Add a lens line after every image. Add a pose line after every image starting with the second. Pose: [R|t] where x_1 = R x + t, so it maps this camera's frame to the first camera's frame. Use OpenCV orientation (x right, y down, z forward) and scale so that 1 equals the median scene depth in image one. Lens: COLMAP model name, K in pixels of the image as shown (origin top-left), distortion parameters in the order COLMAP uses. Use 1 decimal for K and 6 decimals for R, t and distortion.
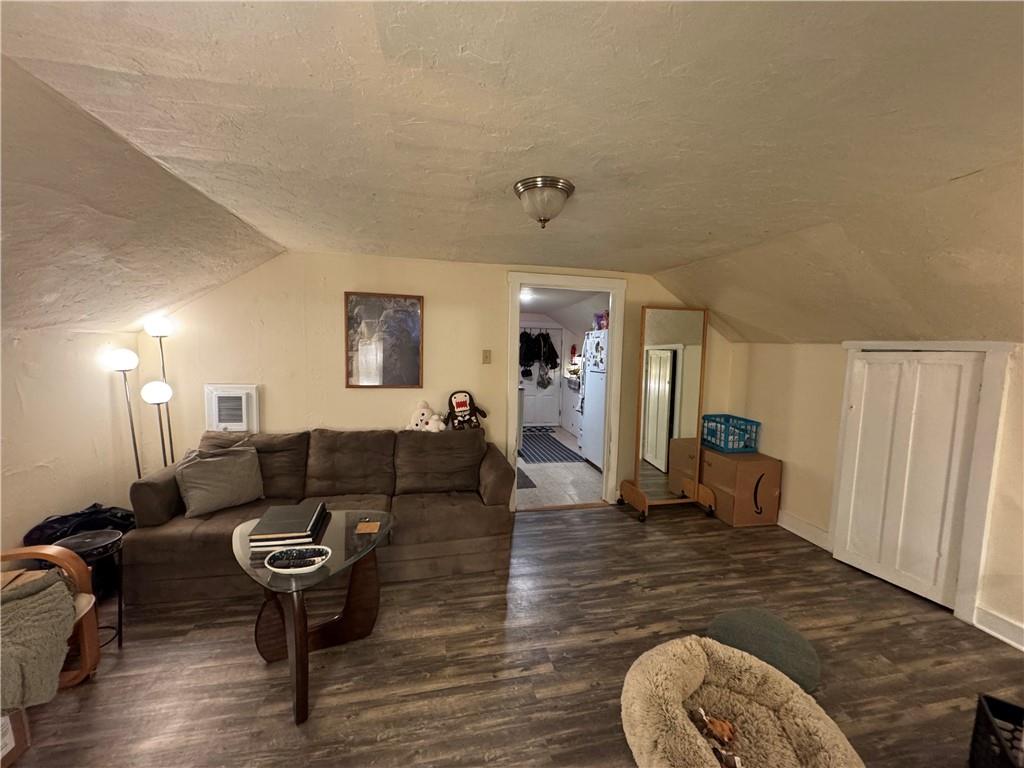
lens RADIAL K [[409.6, 0, 512.9], [0, 409.6, 389.2], [0, 0, 1]] dist [-0.002777, -0.000207]
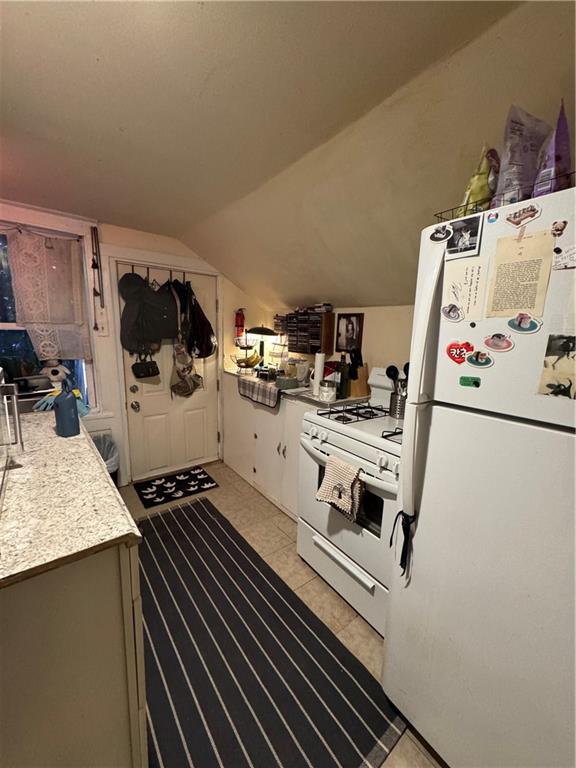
lens RADIAL K [[307.2, 0, 290.0], [0, 307.2, 383.6], [0, 0, 1]] dist [-0.002777, -0.000207]
pose [[0.892276, -0.069437, 0.446120, 0.023826], [0.028246, 0.994752, 0.098335, -0.051440], [-0.450607, -0.075141, 0.889555, 0.620959]]
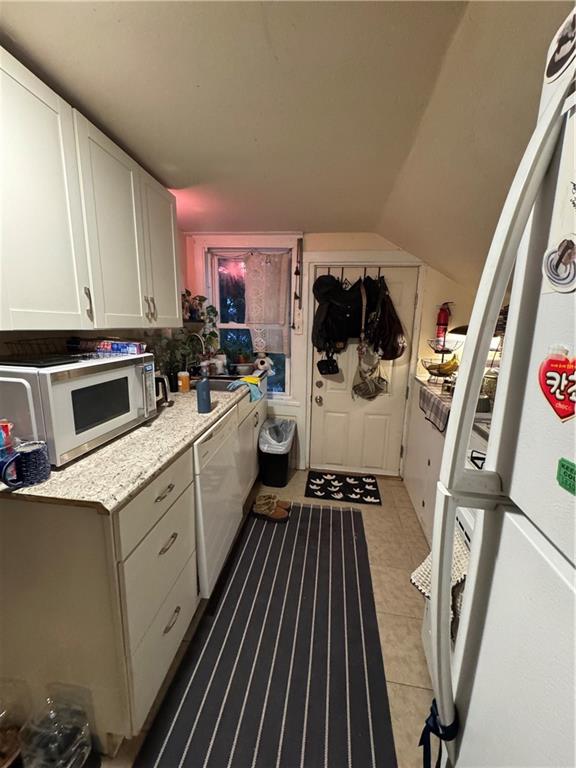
lens RADIAL K [[307.2, 0, 285.6], [0, 307.2, 382.9], [0, 0, 1]] dist [-0.002777, -0.000207]
pose [[0.937686, 0.068903, -0.340583, 0.107744], [-0.037586, 0.994504, 0.097715, -0.052465], [0.345444, -0.078824, 0.935123, 0.646873]]
